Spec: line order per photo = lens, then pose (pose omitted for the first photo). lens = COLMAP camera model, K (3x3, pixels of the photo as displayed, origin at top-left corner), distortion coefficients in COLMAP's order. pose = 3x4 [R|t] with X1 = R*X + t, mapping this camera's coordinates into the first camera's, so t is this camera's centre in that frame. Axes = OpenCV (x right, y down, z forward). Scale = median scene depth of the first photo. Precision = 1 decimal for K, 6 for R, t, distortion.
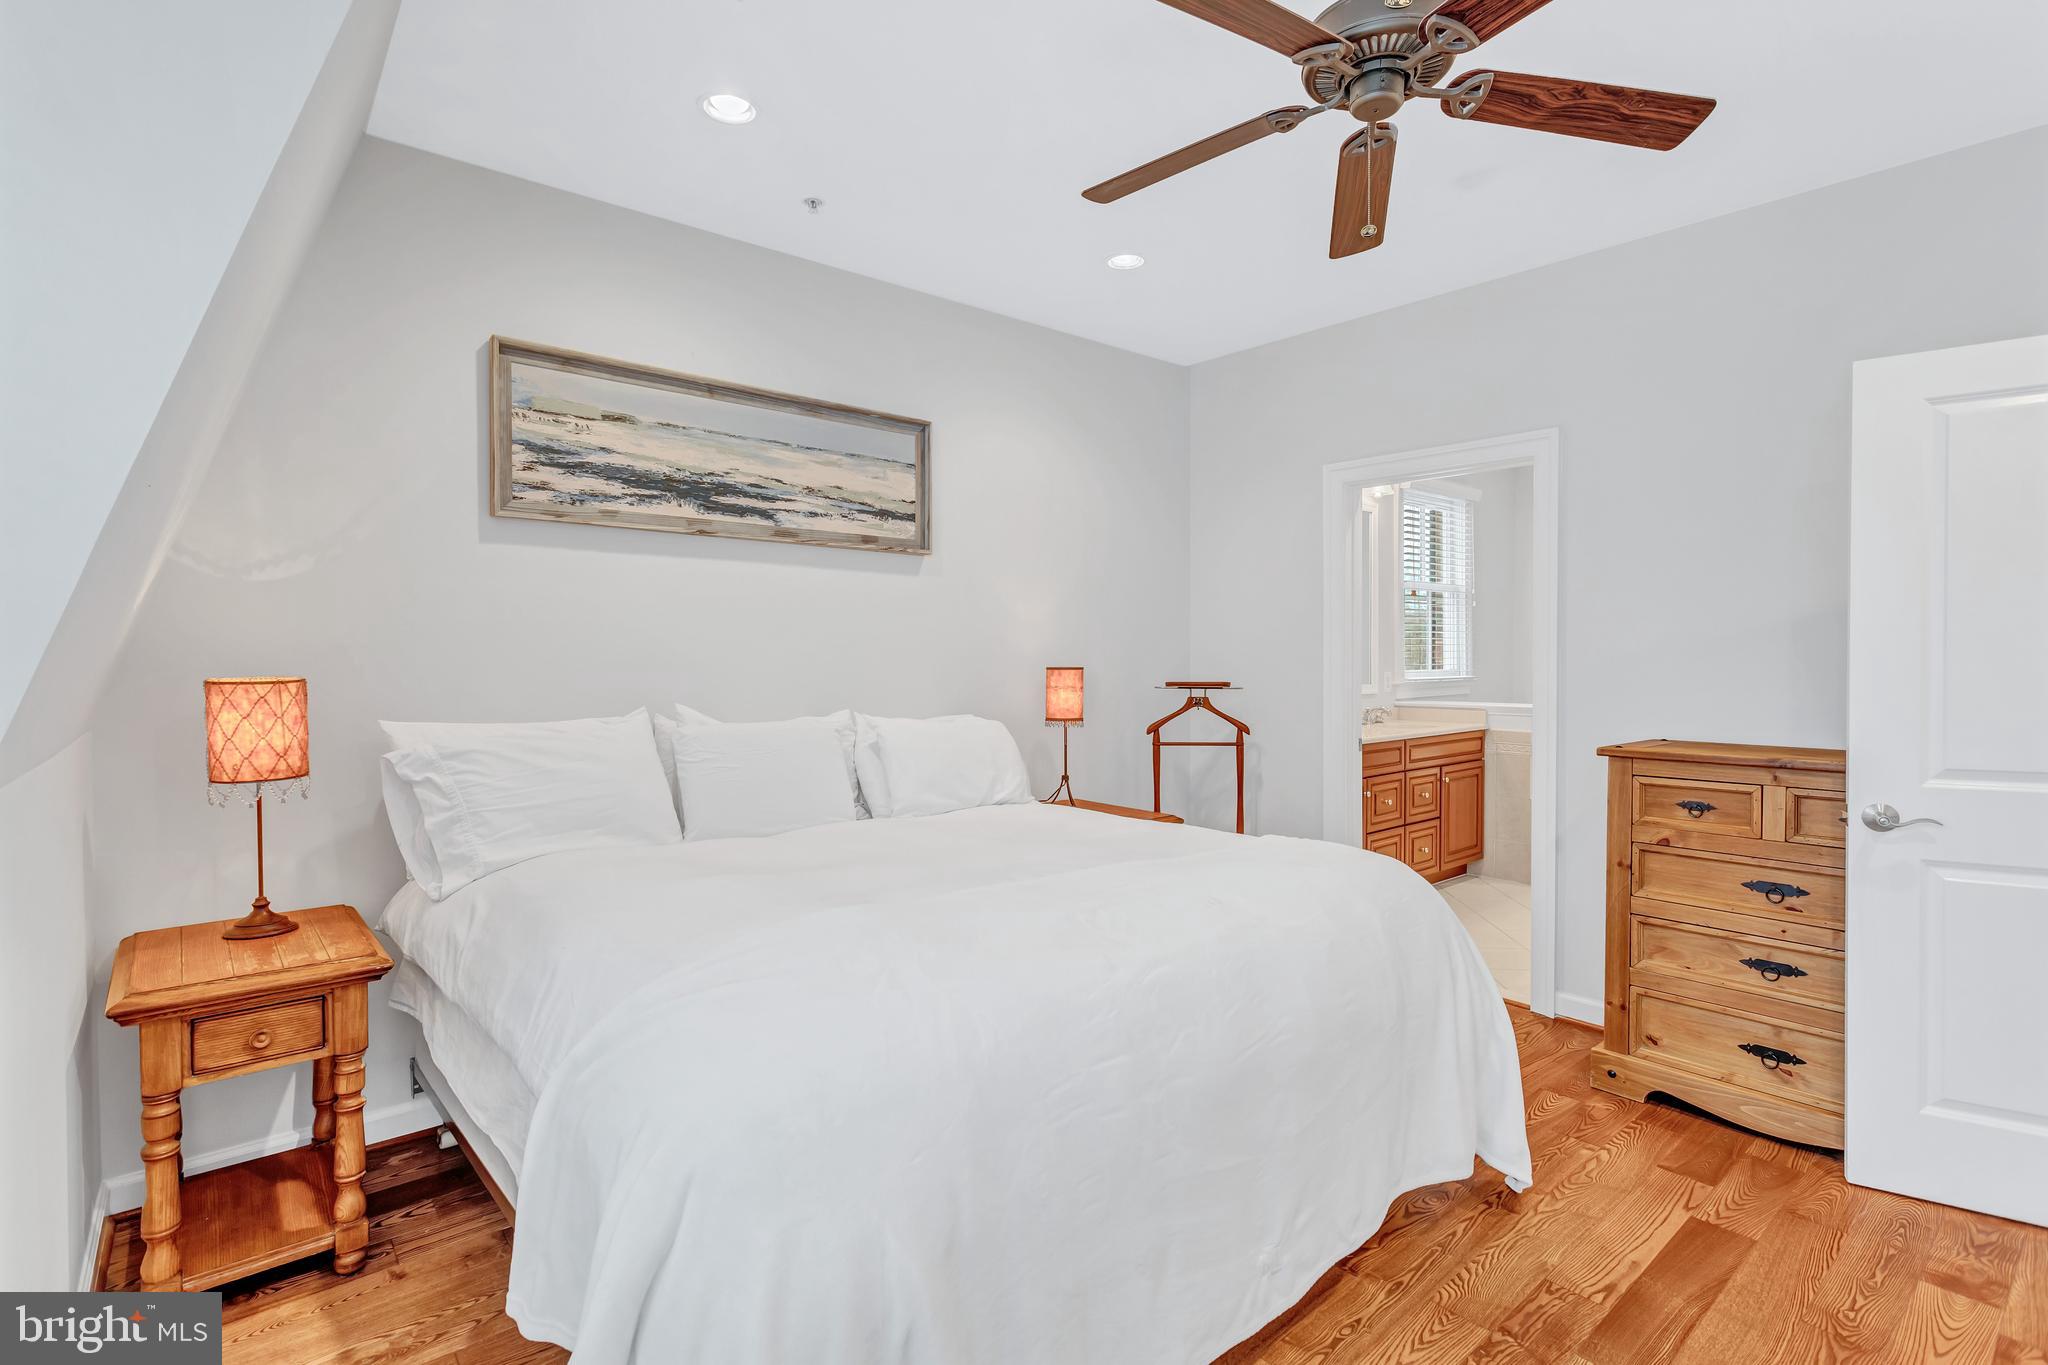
lens RADIAL K [[991.9, 0, 1021.2], [0, 991.9, 665.5], [0, 0, 1]] dist [0.006452, 0.005016]
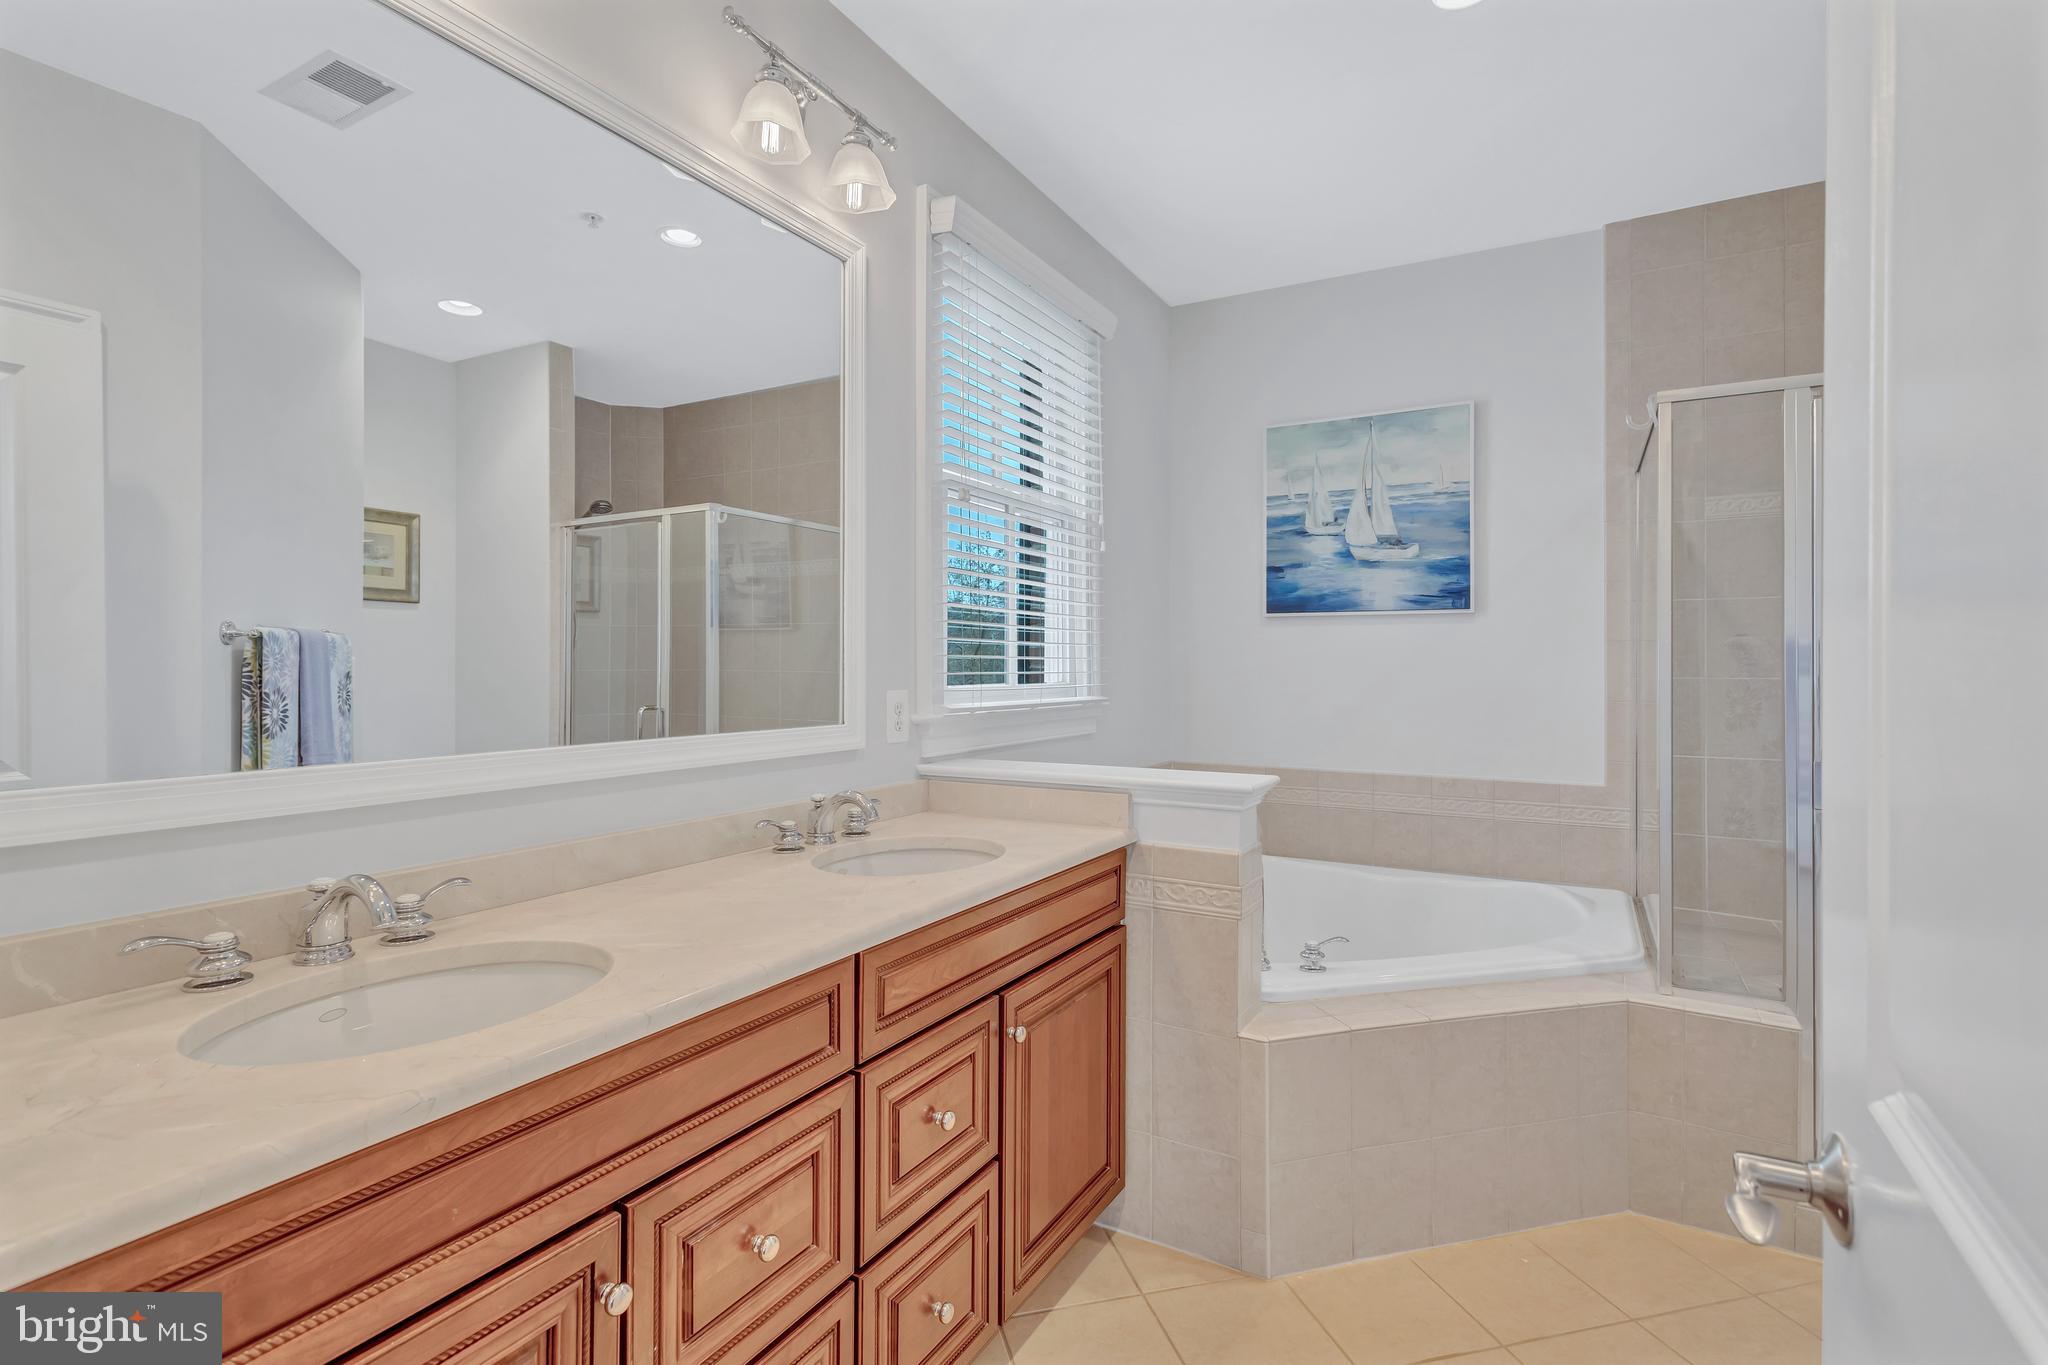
lens RADIAL K [[991.9, 0, 1023.6], [0, 991.9, 674.5], [0, 0, 1]] dist [0.006452, 0.005016]
pose [[0.942971, -0.001821, 0.332869, 0.307430], [0.003700, 0.999981, -0.005013, 0.002137], [-0.332853, 0.005959, 0.942960, 0.663418]]
